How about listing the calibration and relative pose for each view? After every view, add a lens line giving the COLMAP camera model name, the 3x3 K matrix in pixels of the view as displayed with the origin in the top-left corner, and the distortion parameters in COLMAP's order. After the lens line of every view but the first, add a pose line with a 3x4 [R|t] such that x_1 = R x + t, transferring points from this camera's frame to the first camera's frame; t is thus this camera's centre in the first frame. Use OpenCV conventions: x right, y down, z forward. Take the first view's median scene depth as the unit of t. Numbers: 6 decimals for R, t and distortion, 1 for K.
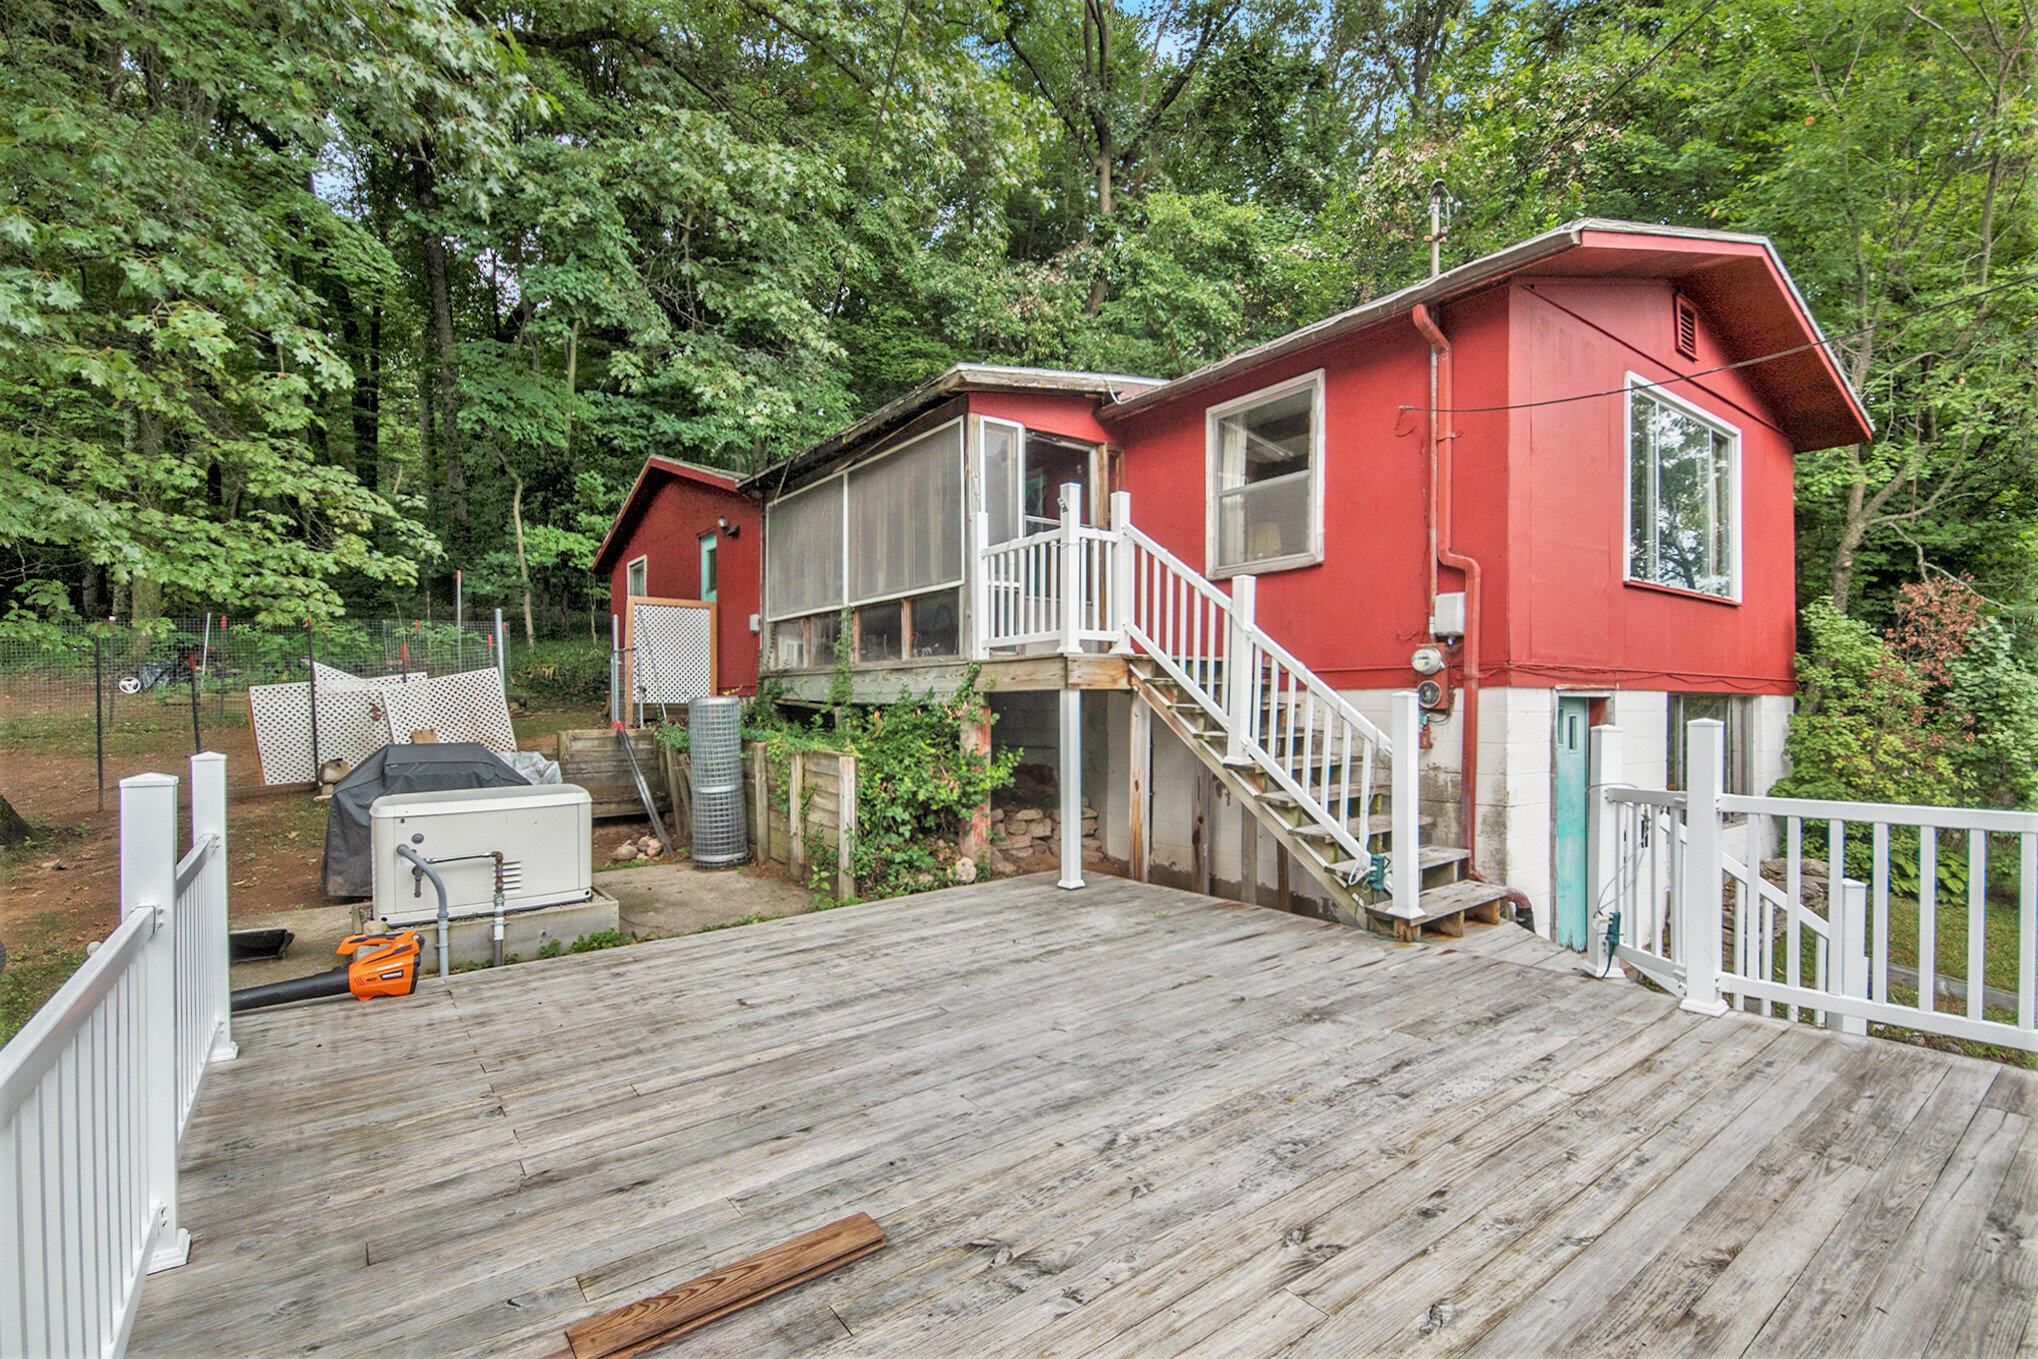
lens RADIAL K [[923.7, 0, 1021.0], [0, 923.7, 681.5], [0, 0, 1]] dist [0.002352, -0.000687]
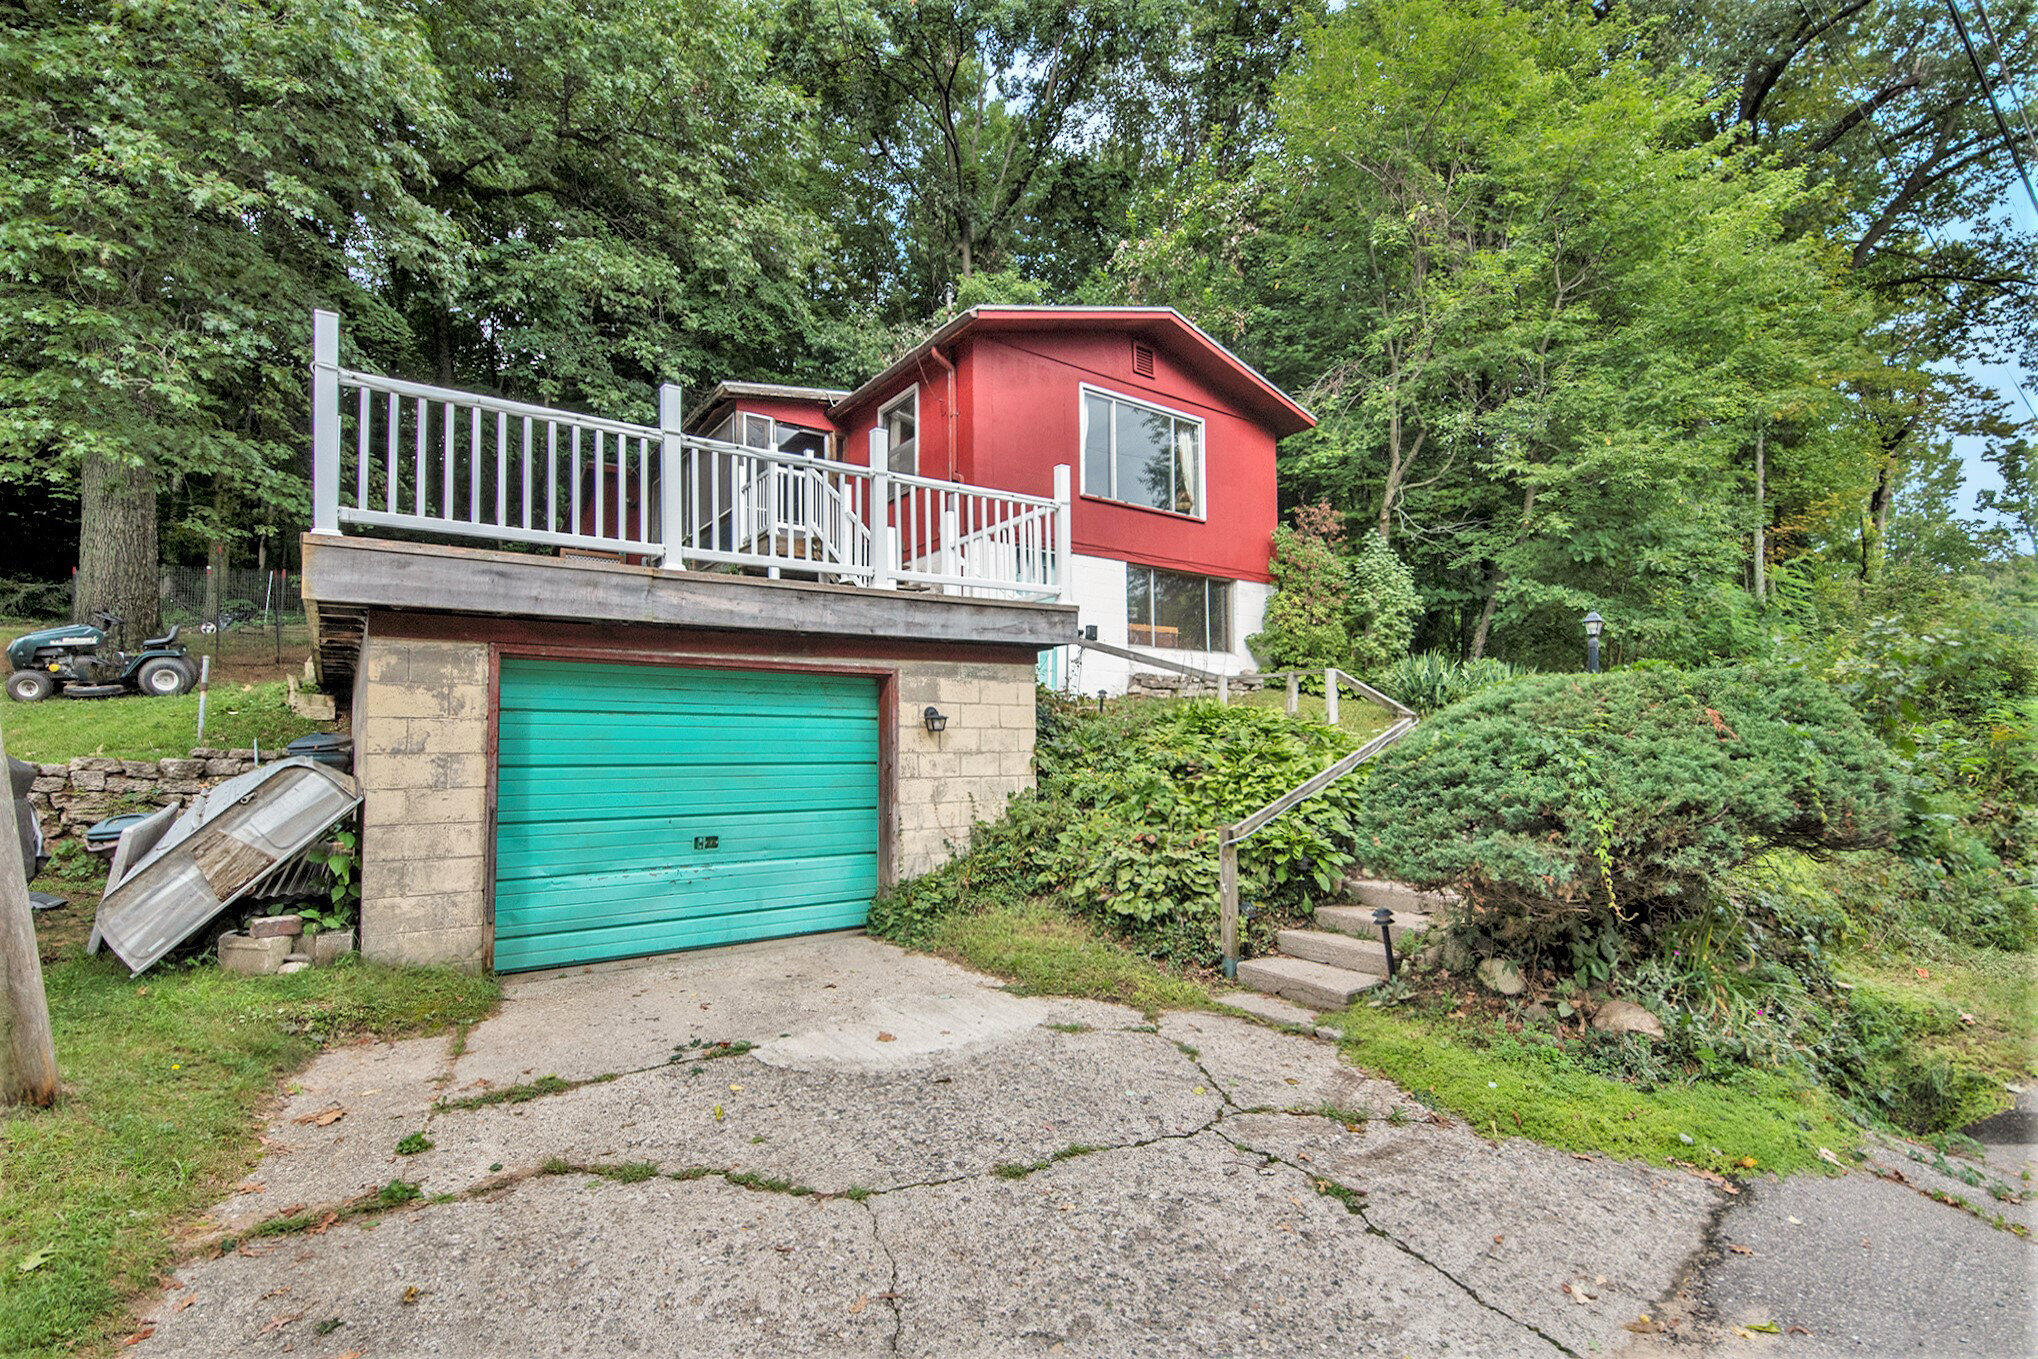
lens RADIAL K [[923.7, 0, 1016.4], [0, 923.7, 690.0], [0, 0, 1]] dist [0.002352, -0.000687]
pose [[0.999965, -0.004799, -0.006883, 0.425143], [0.004470, 0.998885, -0.046991, 0.281853], [0.007101, 0.046959, 0.998872, -0.622472]]
